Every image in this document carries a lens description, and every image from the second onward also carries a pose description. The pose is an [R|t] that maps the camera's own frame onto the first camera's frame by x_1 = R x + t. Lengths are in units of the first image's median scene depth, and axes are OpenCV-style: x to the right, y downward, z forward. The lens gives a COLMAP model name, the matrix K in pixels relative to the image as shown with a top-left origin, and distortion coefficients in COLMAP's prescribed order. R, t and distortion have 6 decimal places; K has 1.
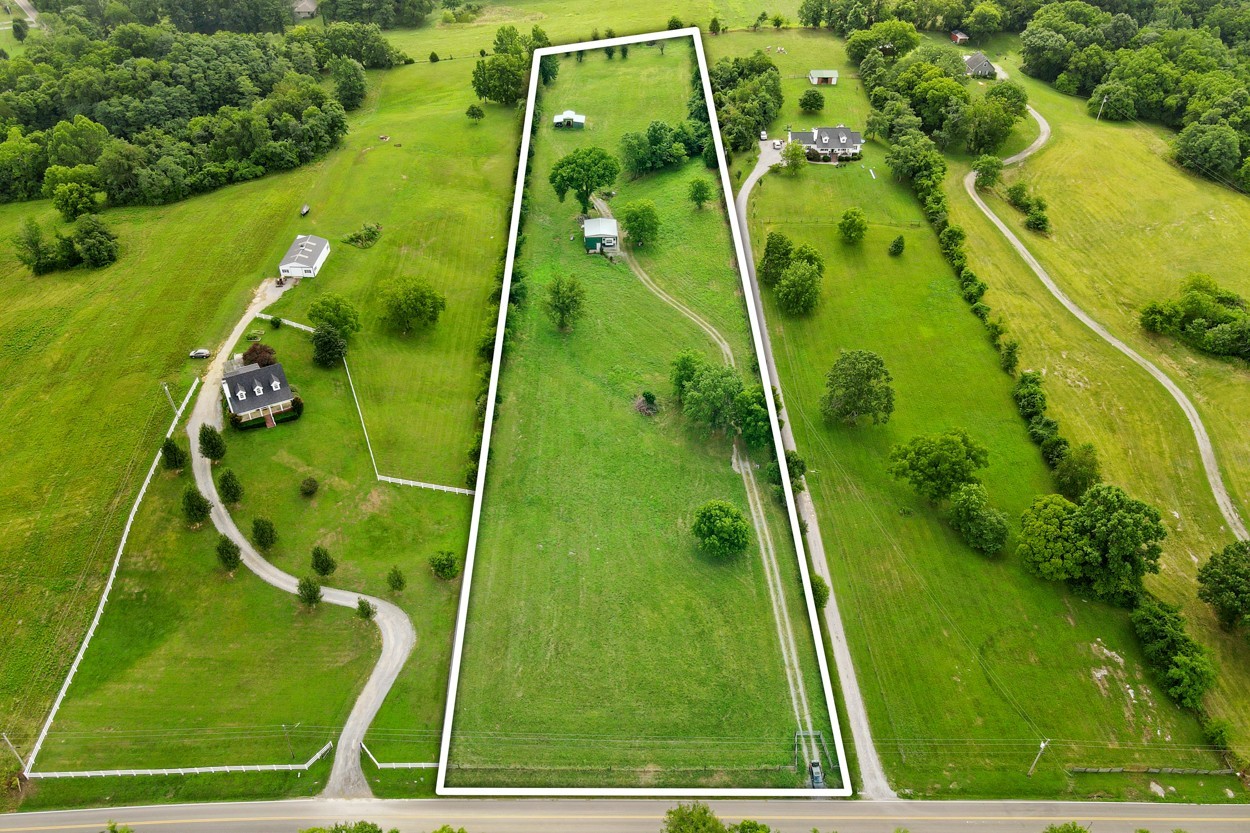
lens RADIAL K [[879.5, 0, 623.5], [0, 879.5, 422.8], [0, 0, 1]] dist [0.001852, 0.025828]
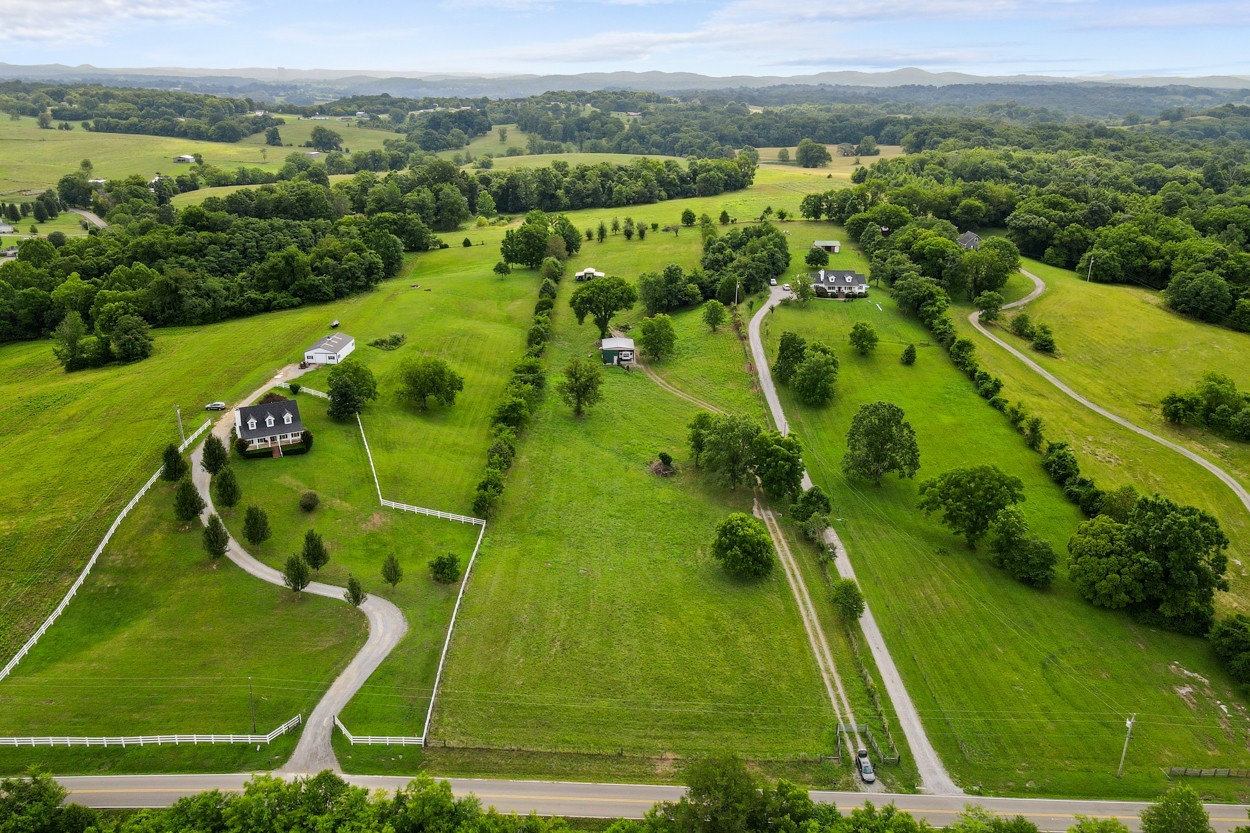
lens RADIAL K [[891.6, 0, 625.0], [0, 891.6, 416.5], [0, 0, 1]] dist [0.009840, 0.010808]
pose [[0.999831, 0.008003, -0.016532, 0.000129], [-0.012999, 0.944222, -0.329054, 0.287593], [0.012976, 0.329213, 0.944166, 0.058781]]
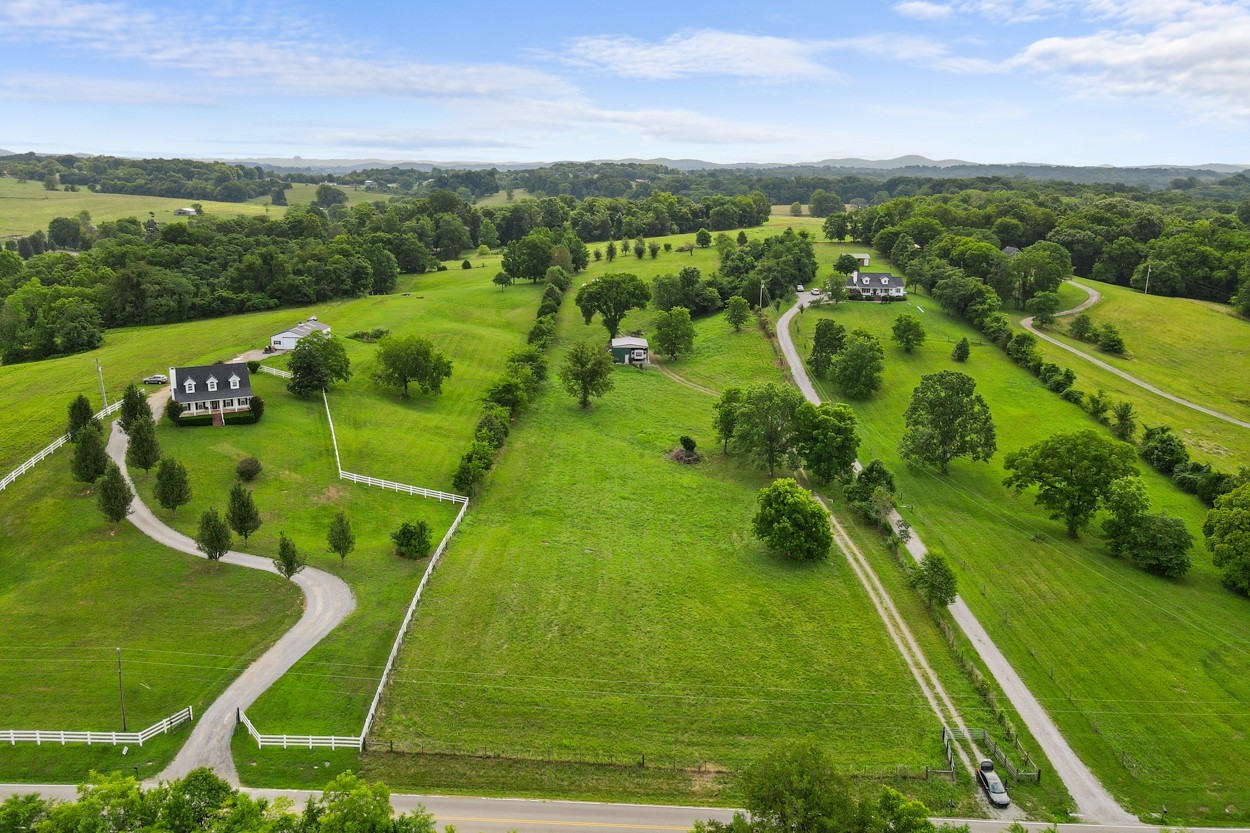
lens RADIAL K [[891.6, 0, 625.0], [0, 891.6, 416.5], [0, 0, 1]] dist [0.009840, 0.010808]
pose [[0.999669, 0.008783, -0.024171, -0.011122], [-0.018142, 0.906996, -0.420748, 0.338708], [0.018227, 0.421047, 0.906856, 0.271588]]
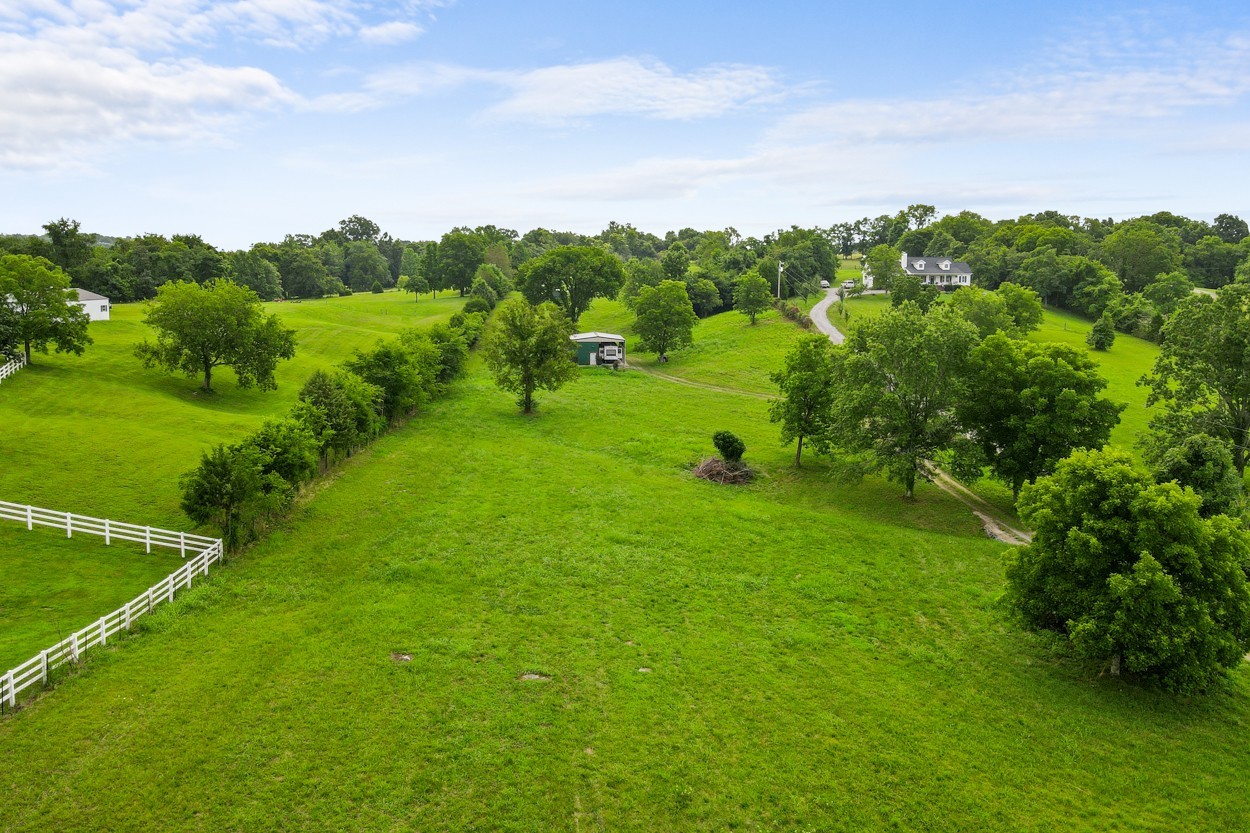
lens RADIAL K [[879.5, 0, 623.5], [0, 879.5, 422.8], [0, 0, 1]] dist [0.001852, 0.025828]
pose [[0.999398, -0.007275, 0.033924, -0.040357], [0.023692, 0.857422, -0.514069, 0.200199], [-0.025348, 0.514563, 0.857078, 0.725215]]
